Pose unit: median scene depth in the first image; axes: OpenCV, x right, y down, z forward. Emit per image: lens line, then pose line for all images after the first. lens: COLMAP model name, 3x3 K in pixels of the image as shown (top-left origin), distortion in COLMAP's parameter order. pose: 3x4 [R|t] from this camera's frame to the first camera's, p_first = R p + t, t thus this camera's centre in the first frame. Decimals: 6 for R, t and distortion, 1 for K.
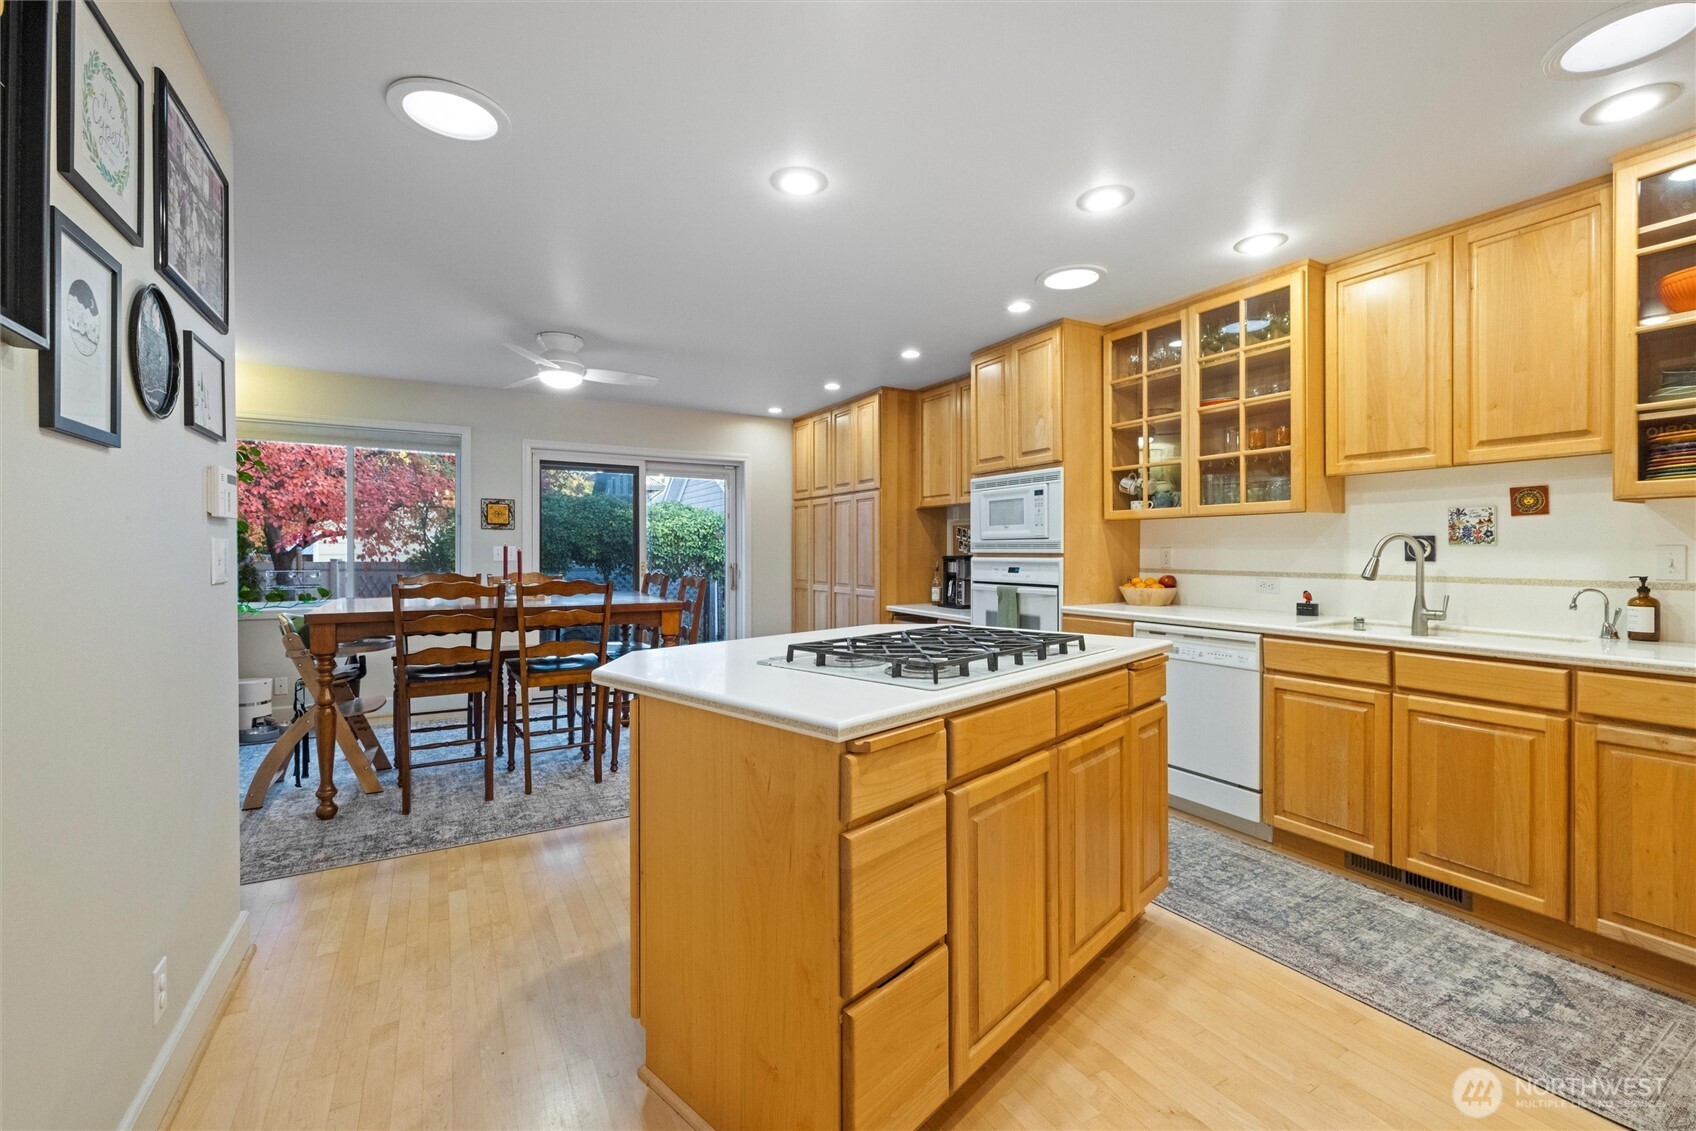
lens RADIAL K [[718.6, 0, 847.6], [0, 718.6, 559.6], [0, 0, 1]] dist [-0.002608, 0.000974]
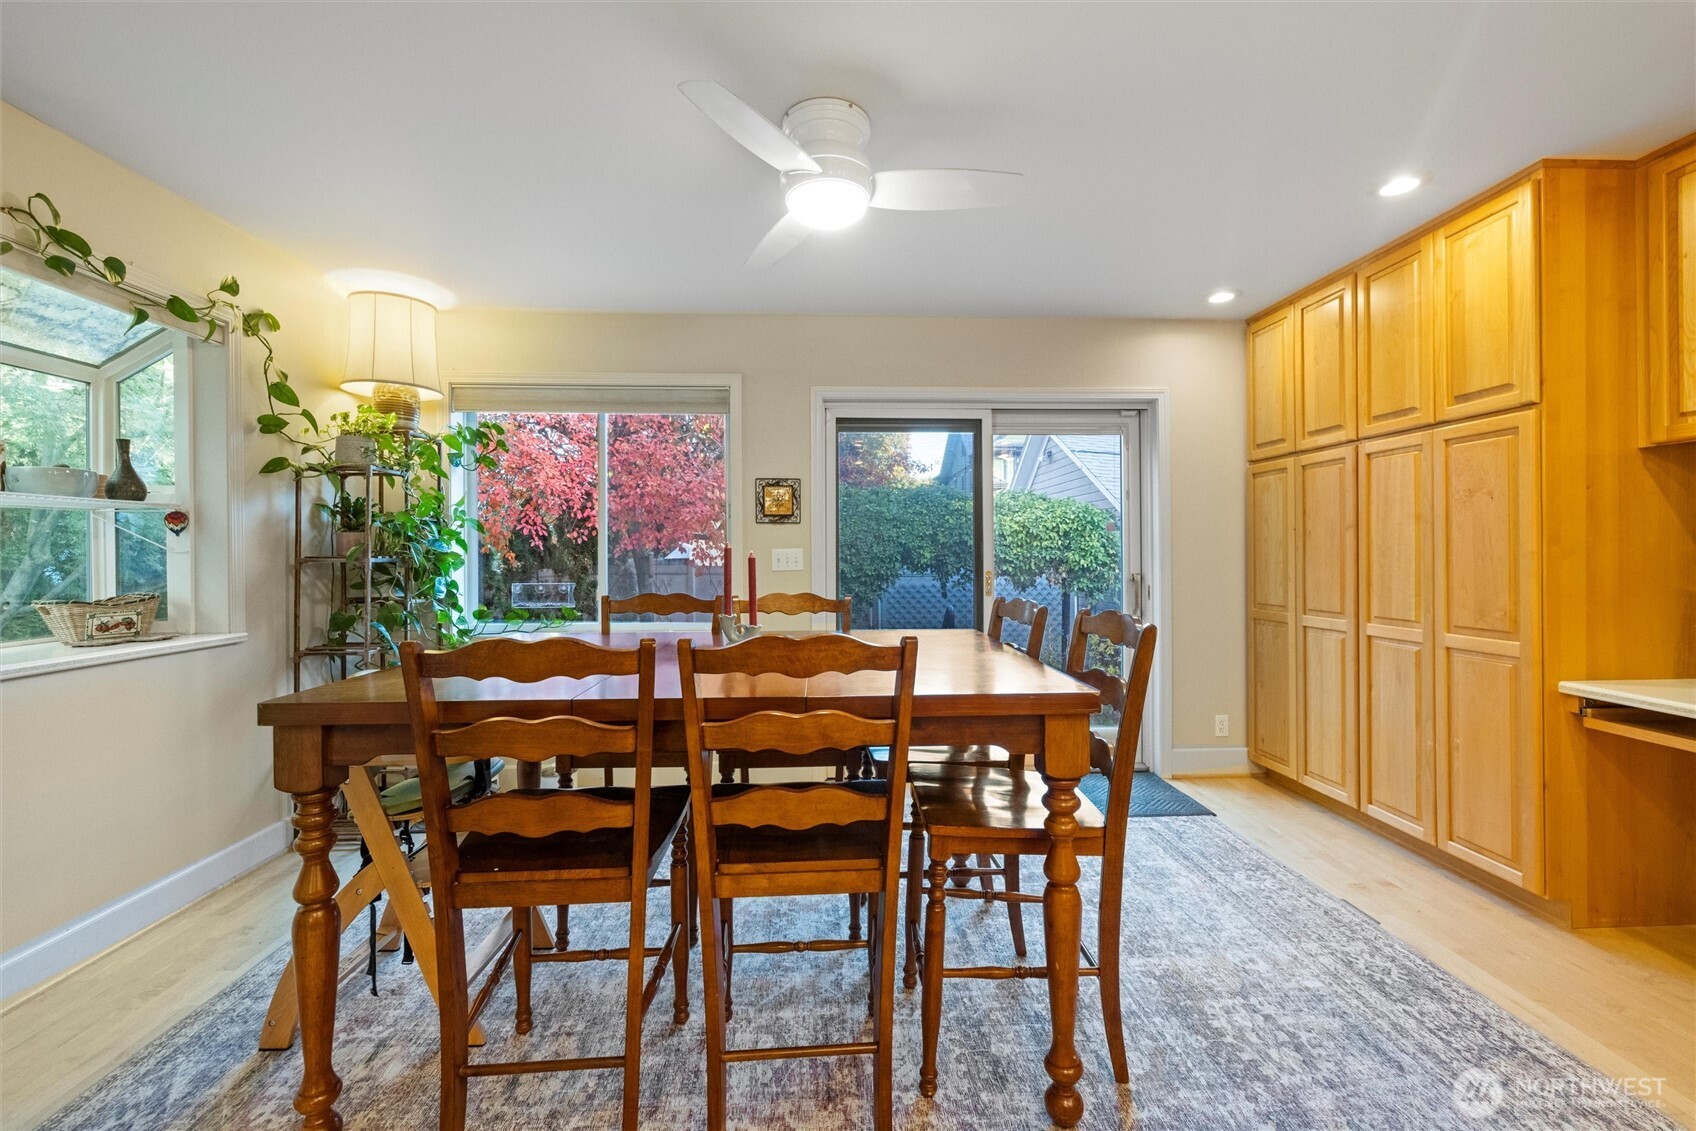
lens RADIAL K [[718.6, 0, 855.1], [0, 718.6, 560.1], [0, 0, 1]] dist [-0.002608, 0.000974]
pose [[0.897992, -0.002003, -0.440007, -0.122839], [0.001300, 0.999997, -0.001900, -0.005964], [0.440009, 0.001134, 0.897993, 0.418621]]
